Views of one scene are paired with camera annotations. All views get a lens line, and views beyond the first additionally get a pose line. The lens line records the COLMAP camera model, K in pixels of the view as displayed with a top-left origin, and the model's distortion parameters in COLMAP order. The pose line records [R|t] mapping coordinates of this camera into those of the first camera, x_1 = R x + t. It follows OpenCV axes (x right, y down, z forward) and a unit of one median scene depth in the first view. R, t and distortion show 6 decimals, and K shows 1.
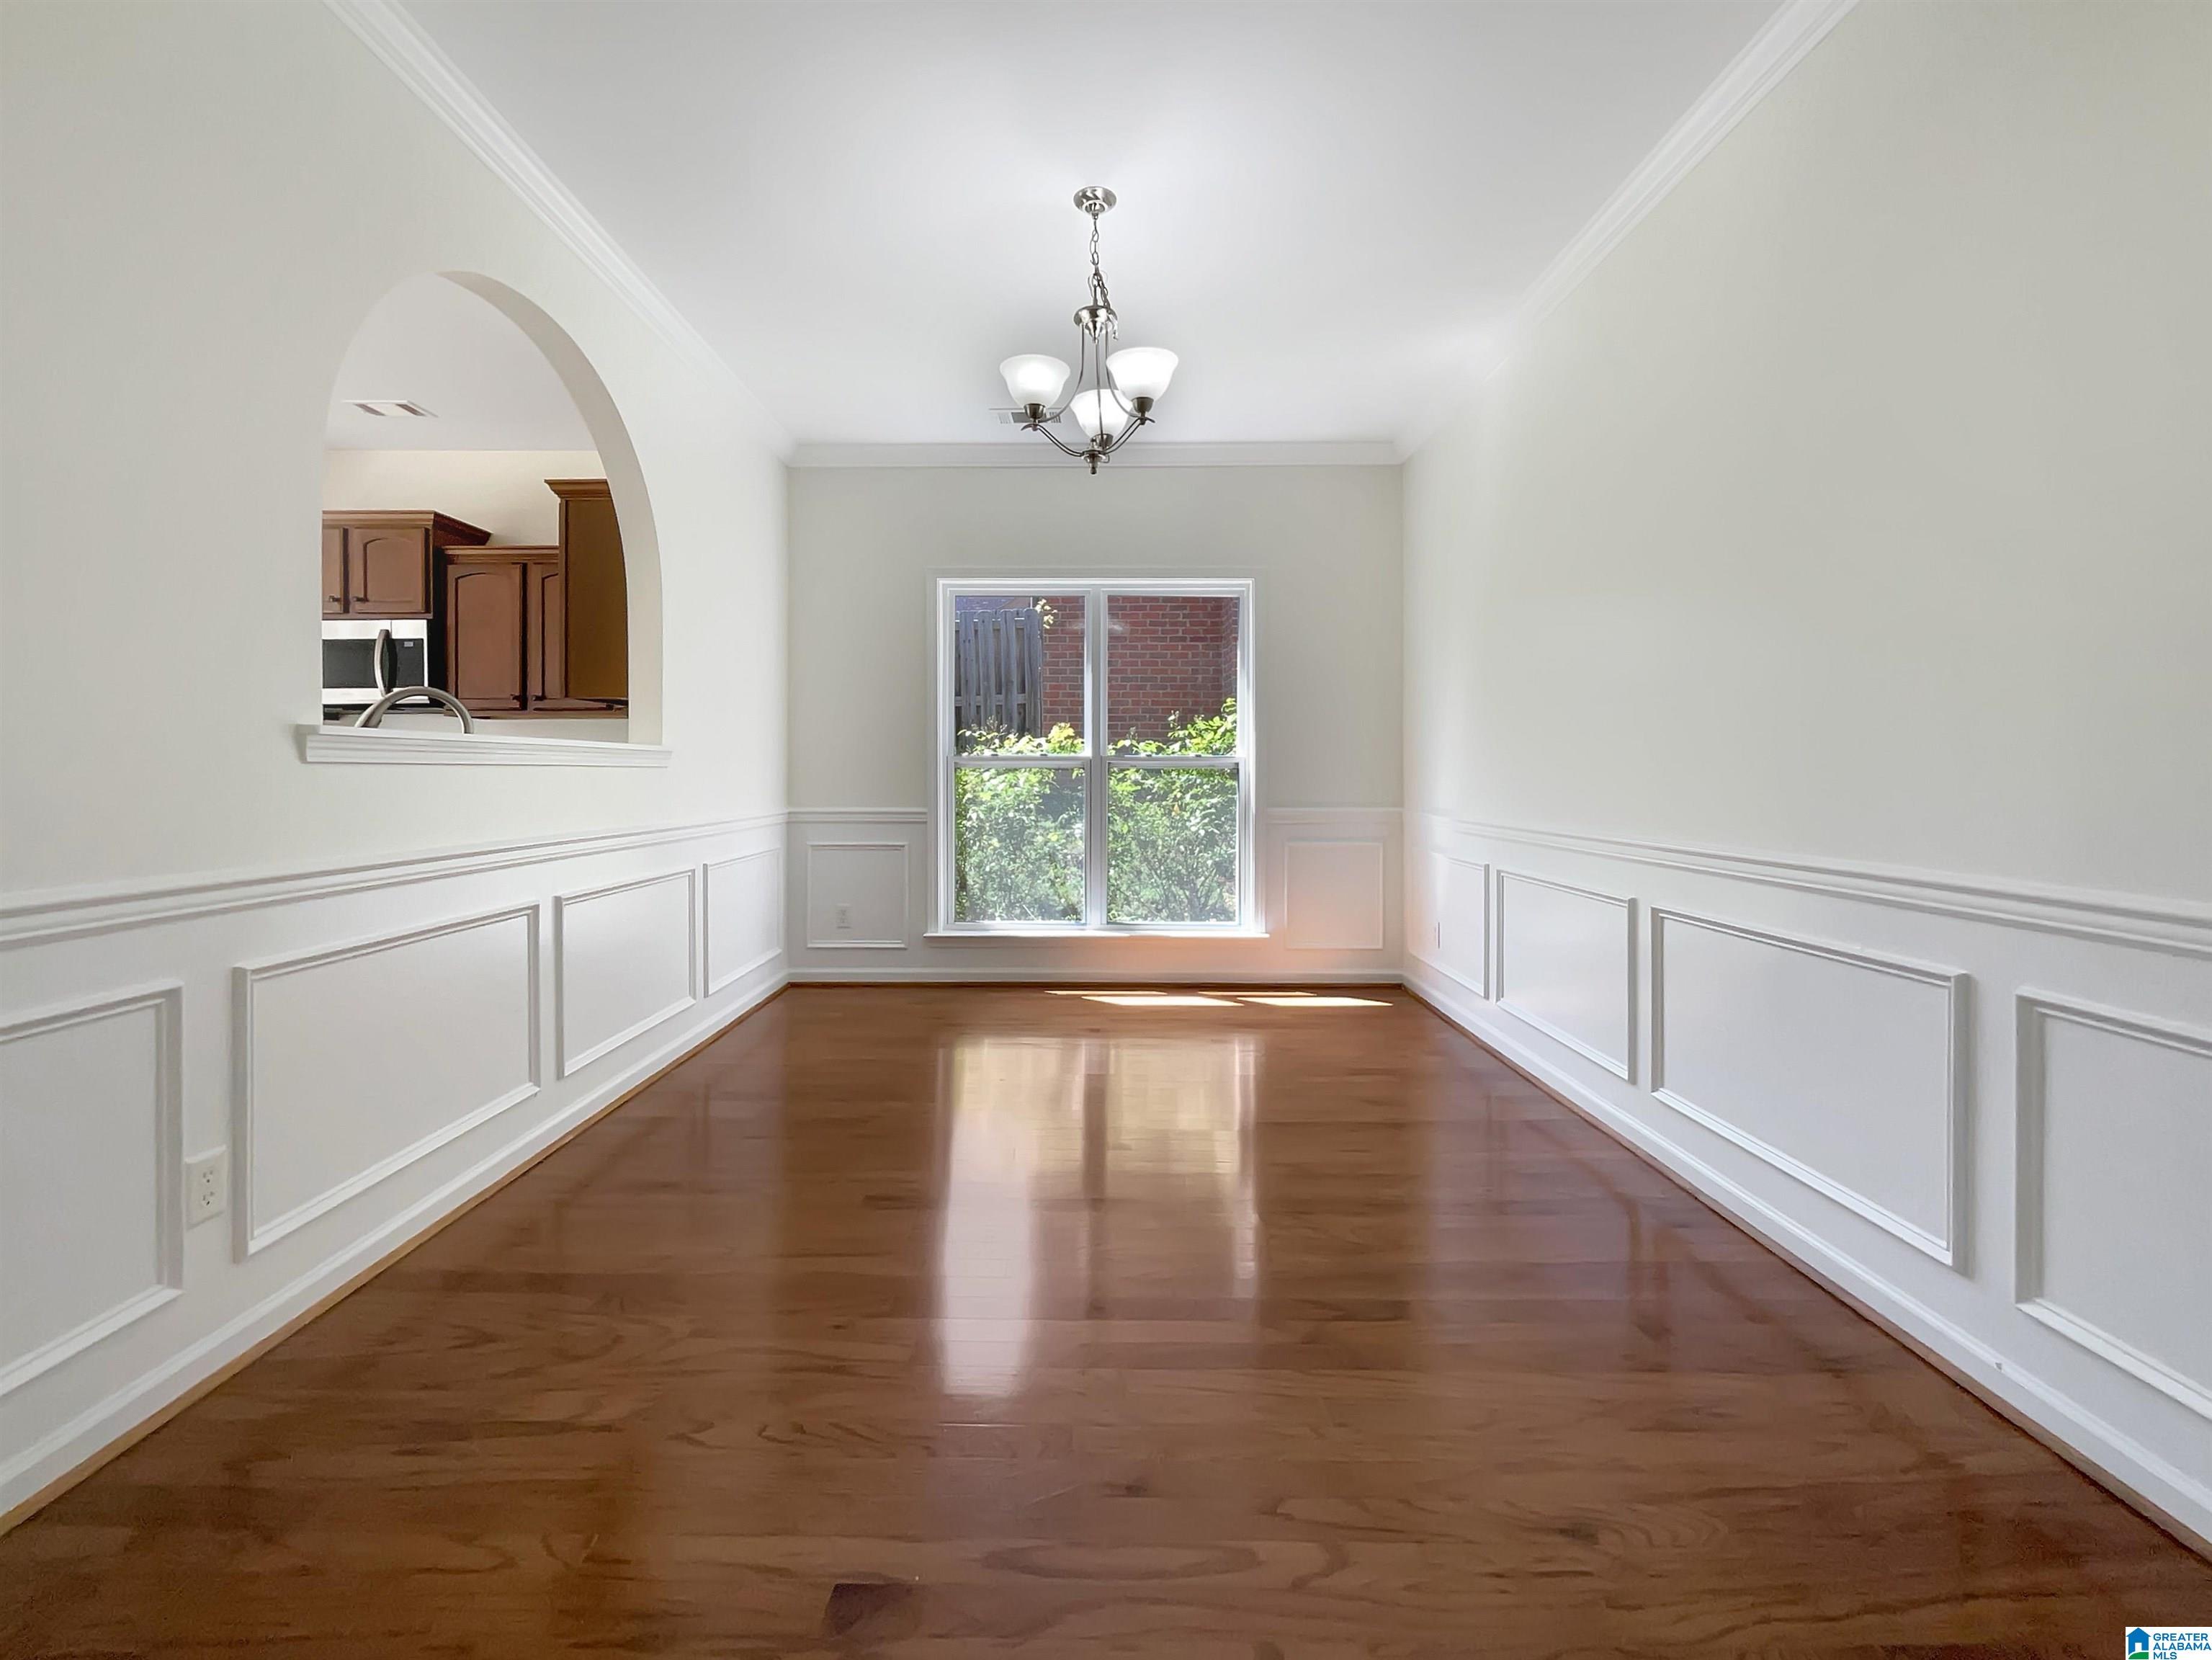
lens RADIAL K [[940.6, 0, 1102.1], [0, 940.6, 787.5], [0, 0, 1]] dist [-0.000153, 0.000000]
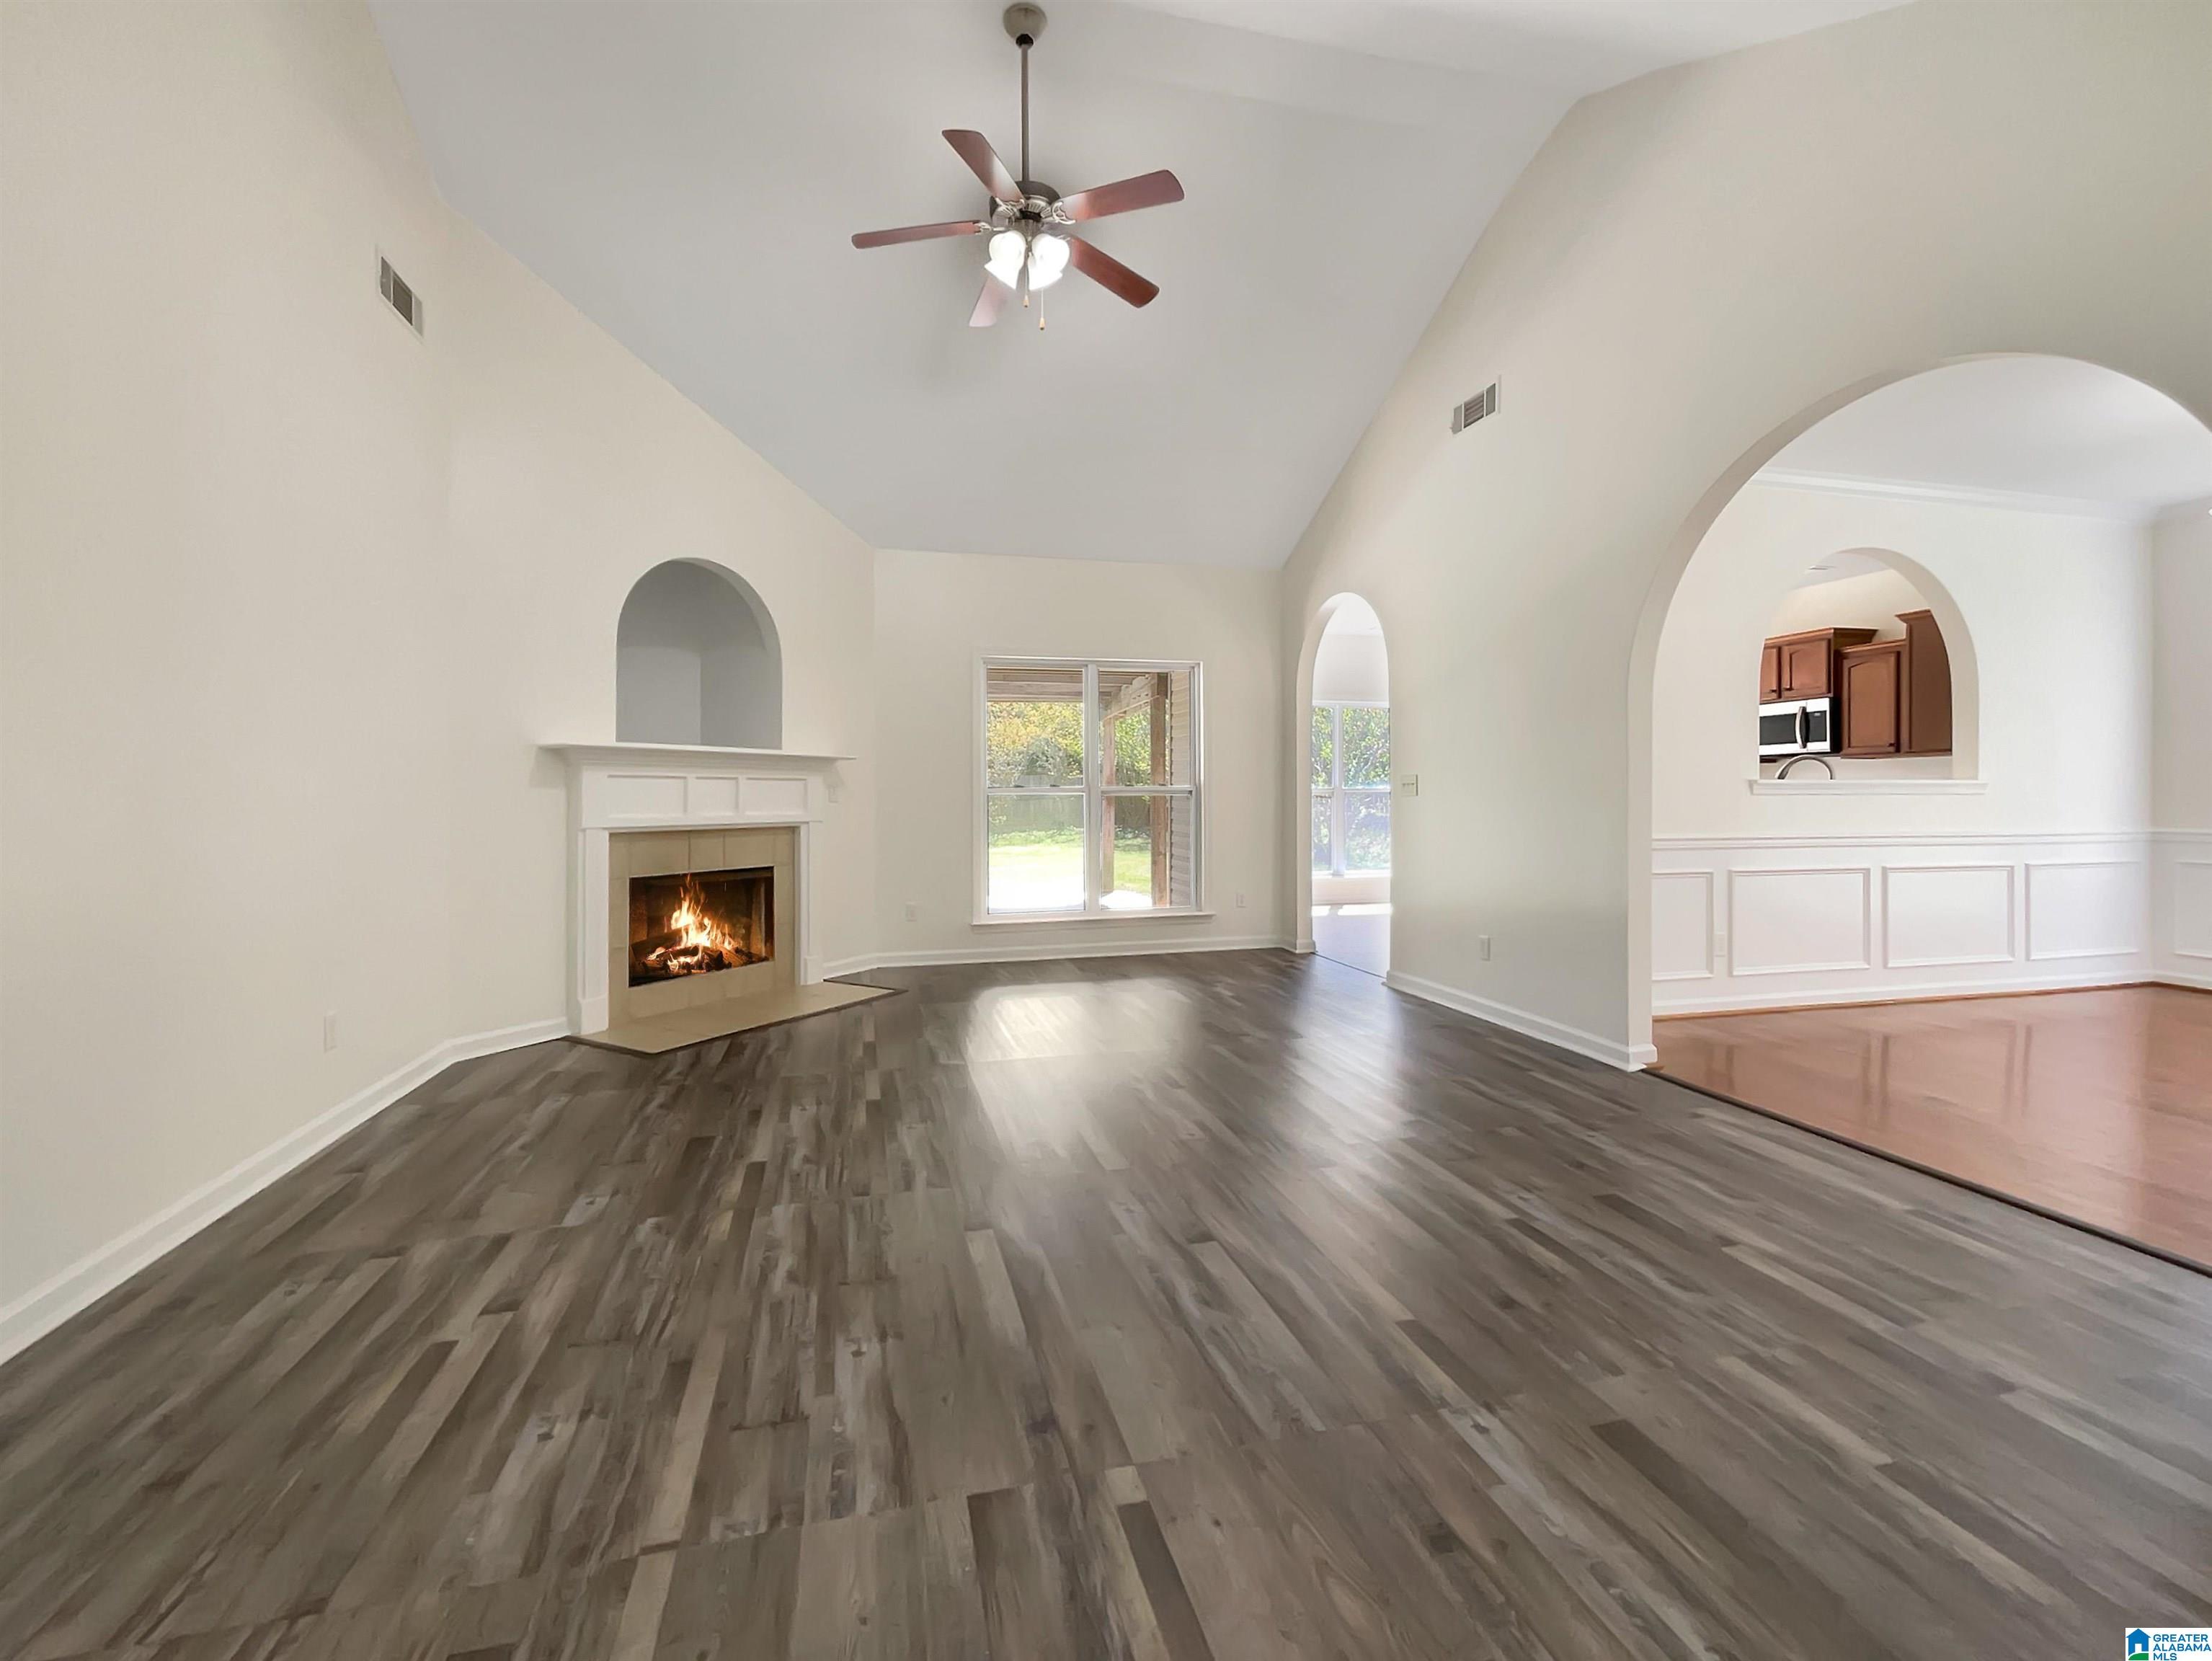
lens RADIAL K [[940.6, 0, 1102.1], [0, 940.6, 788.0], [0, 0, 1]] dist [-0.000153, 0.000000]
pose [[0.255313, -0.007972, -0.966826, 0.469477], [-0.012709, 0.999852, -0.011600, 0.002811], [0.966775, 0.015249, 0.255174, -0.546586]]
